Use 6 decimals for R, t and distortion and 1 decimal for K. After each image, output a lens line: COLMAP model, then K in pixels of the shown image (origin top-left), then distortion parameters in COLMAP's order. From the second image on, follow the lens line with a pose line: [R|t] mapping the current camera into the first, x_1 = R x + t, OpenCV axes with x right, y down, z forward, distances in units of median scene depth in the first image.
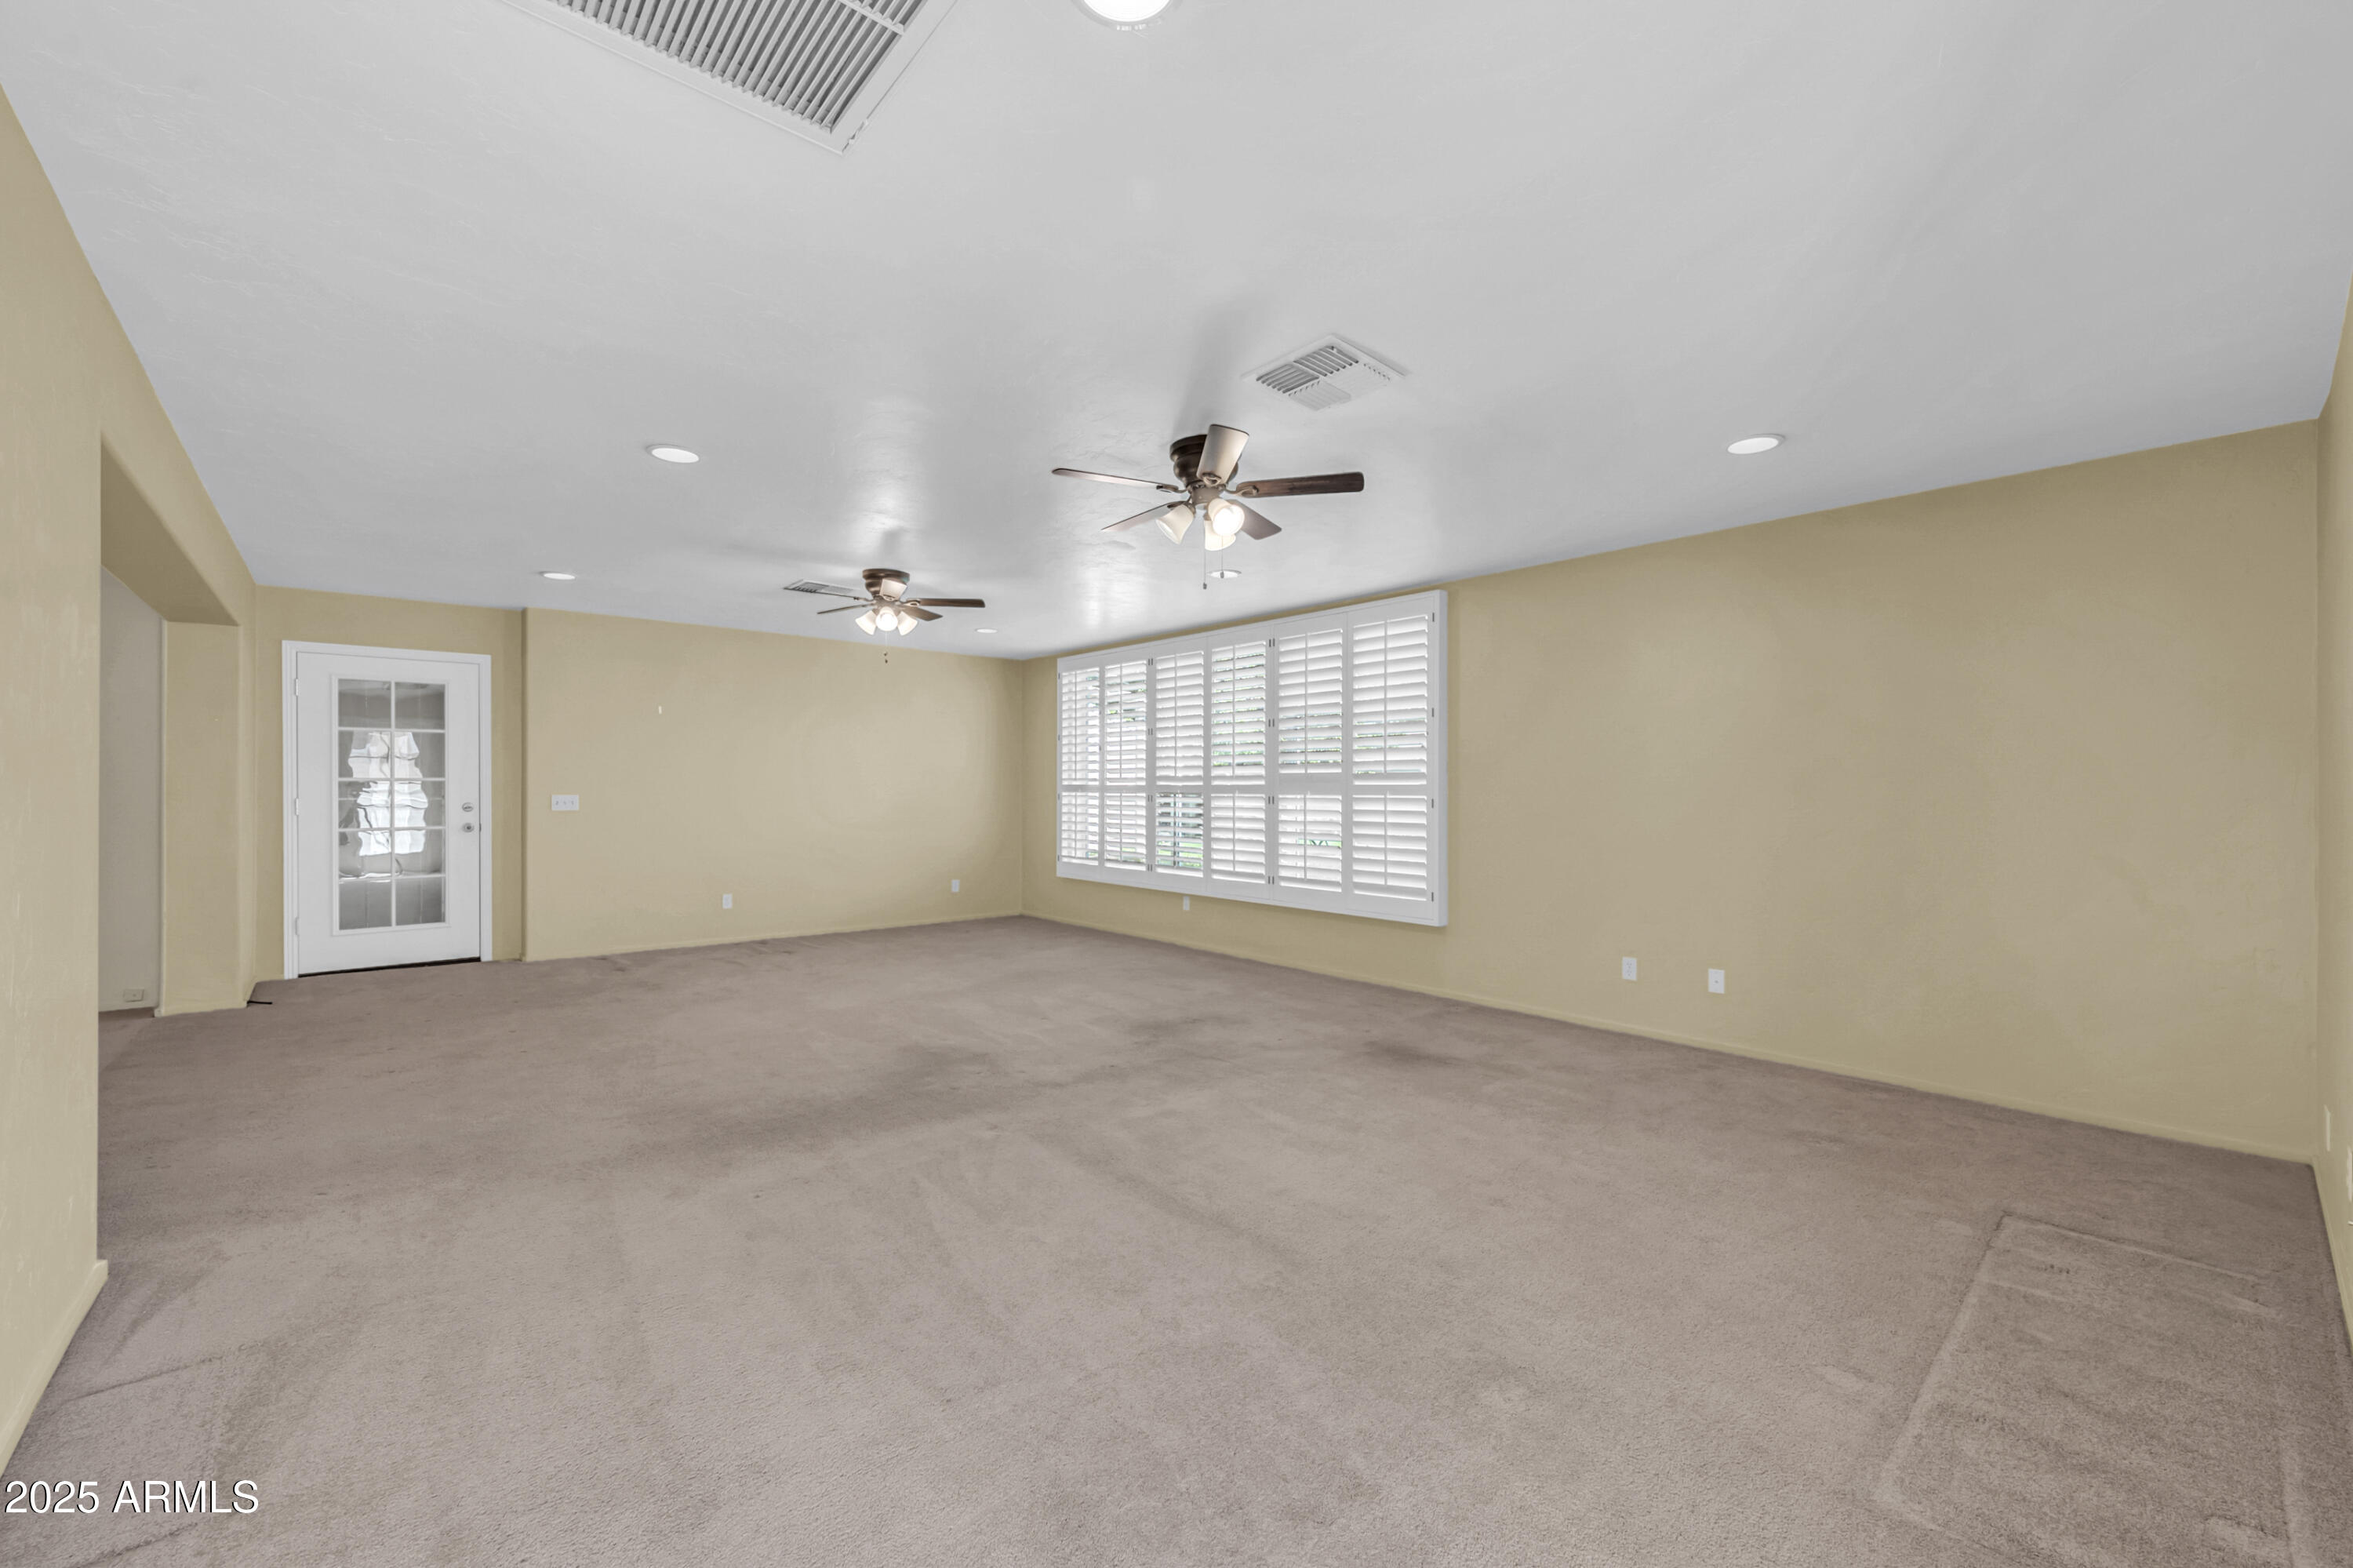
lens RADIAL K [[944.5, 0, 1184.0], [0, 944.5, 779.0], [0, 0, 1]] dist [0.016838, 0.000078]
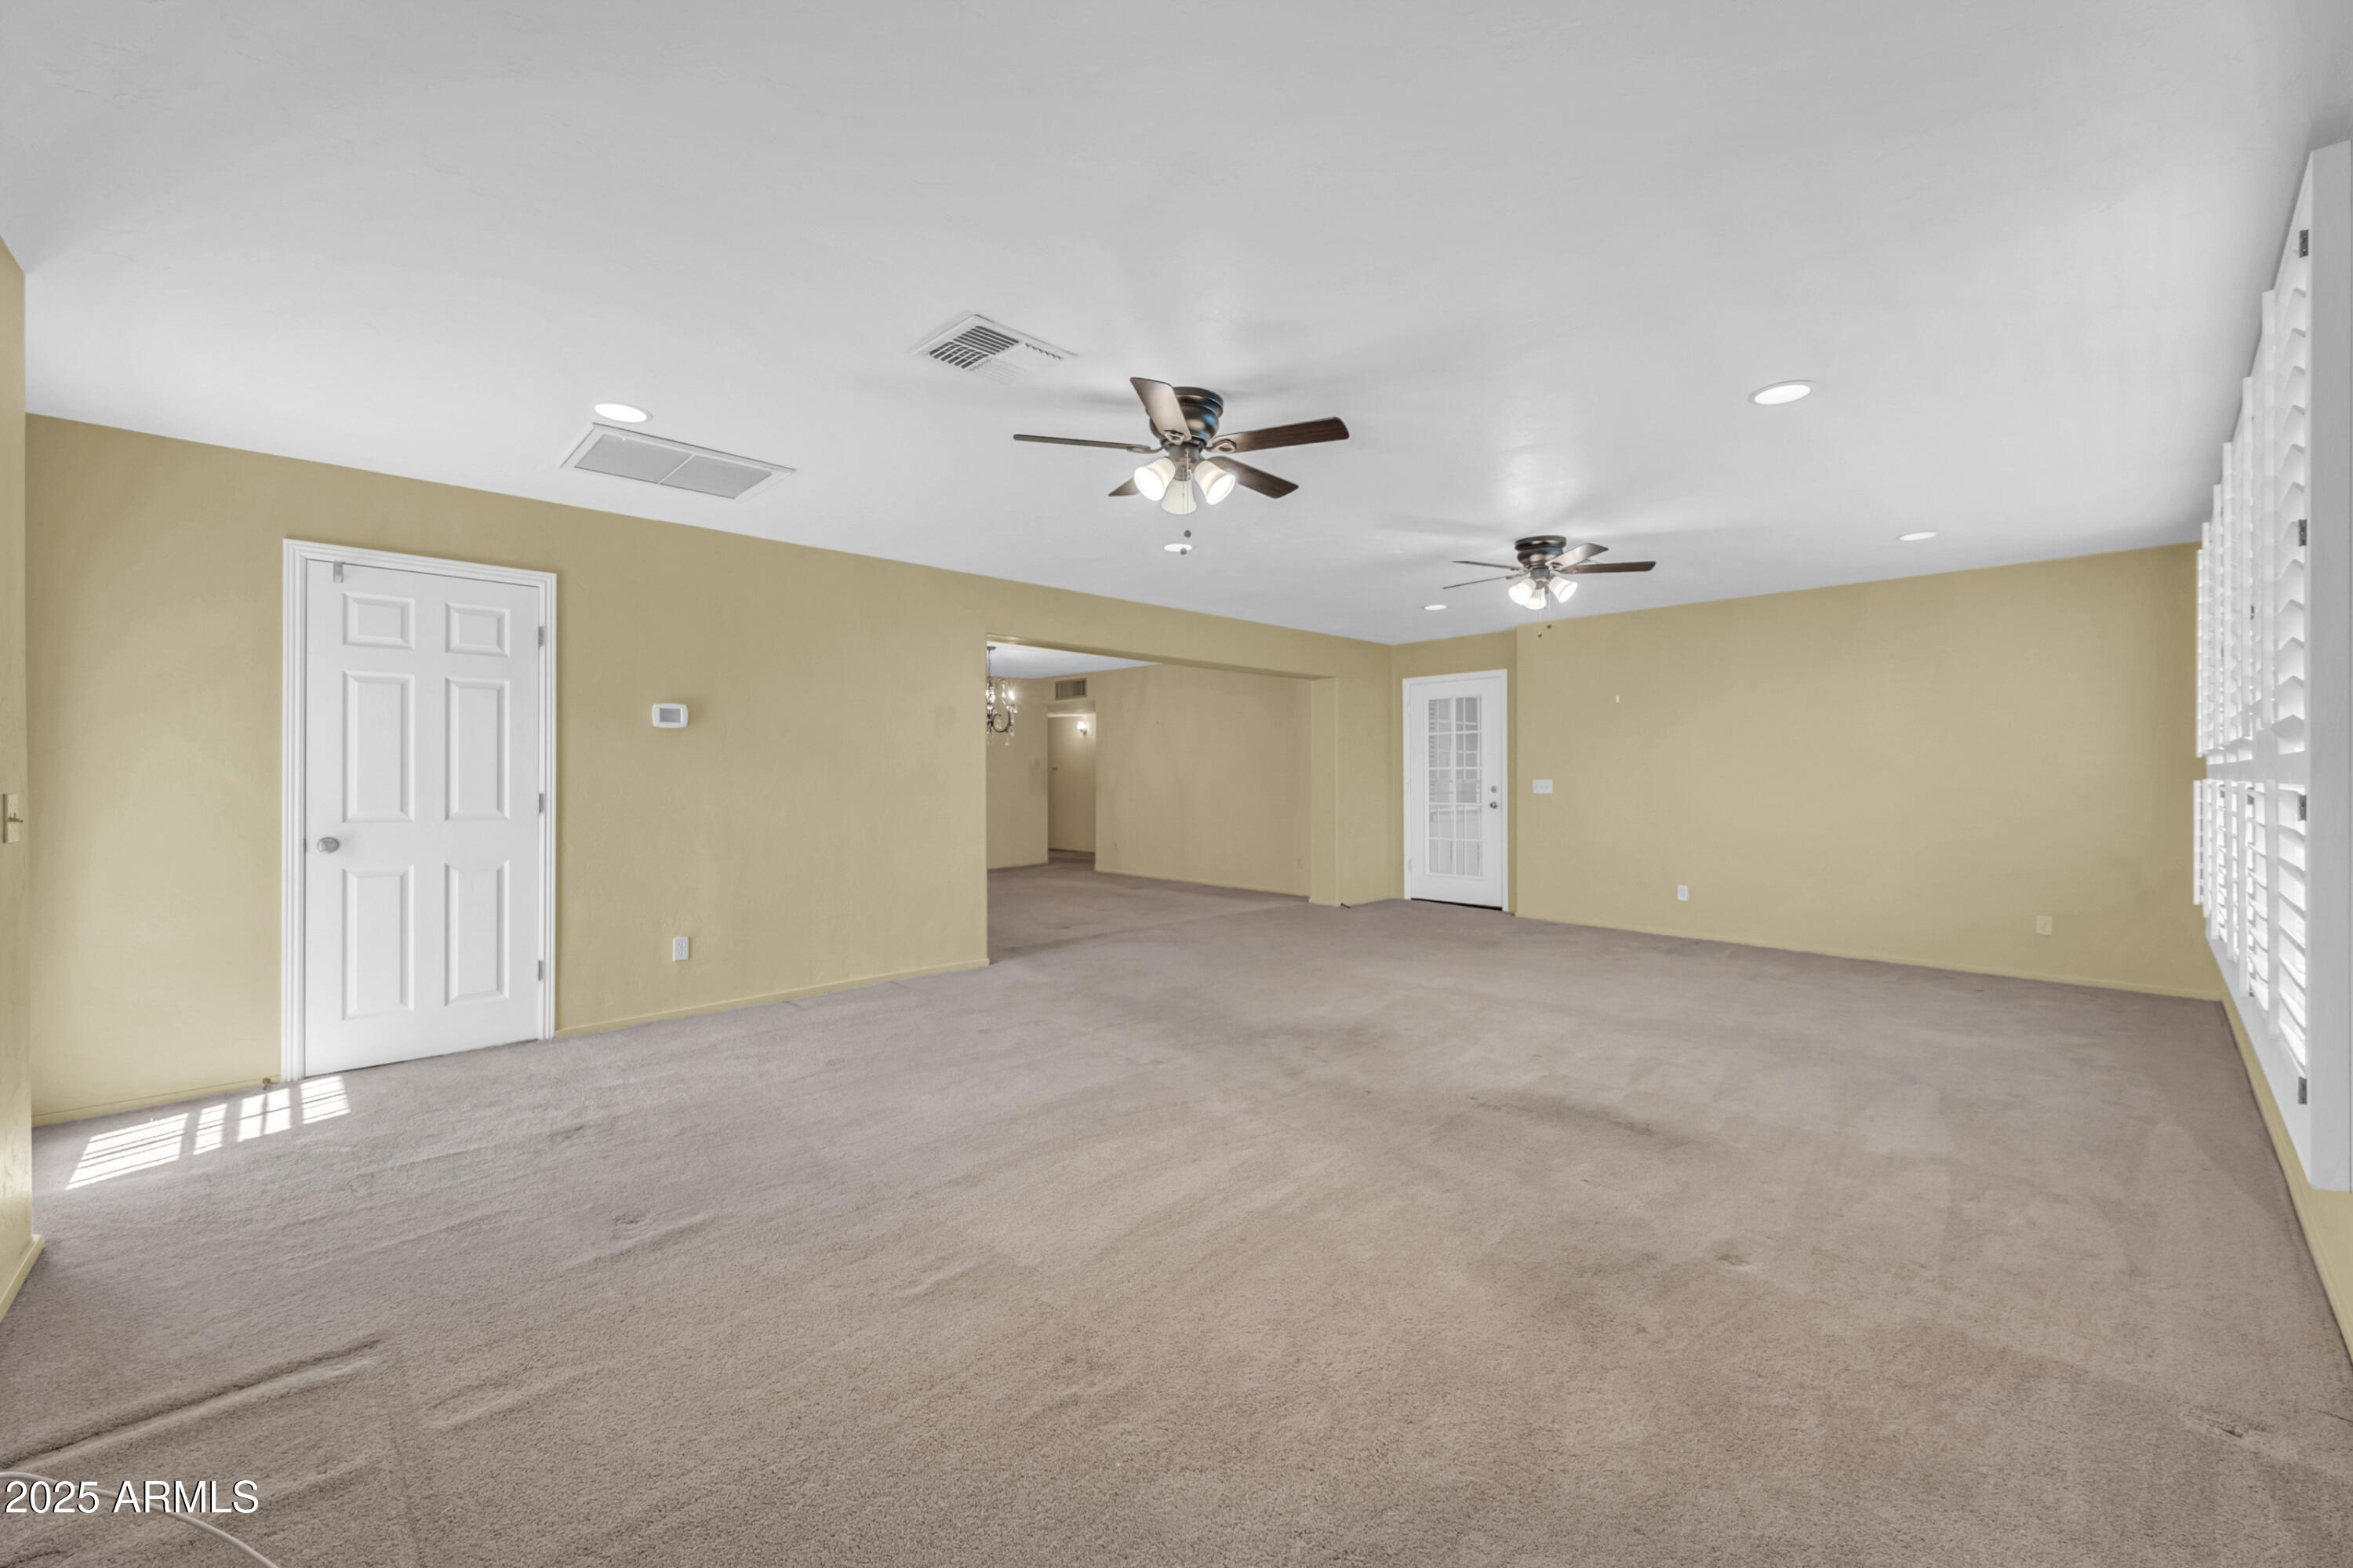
lens RADIAL K [[934.8, 0, 1167.1], [0, 934.8, 786.2], [0, 0, 1]] dist [-0.010188, 0.000068]
pose [[0.031613, 0.007239, -0.999474, 0.214310], [0.008432, 0.999936, 0.007509, 0.005329], [0.999465, -0.008665, 0.031550, 0.223804]]
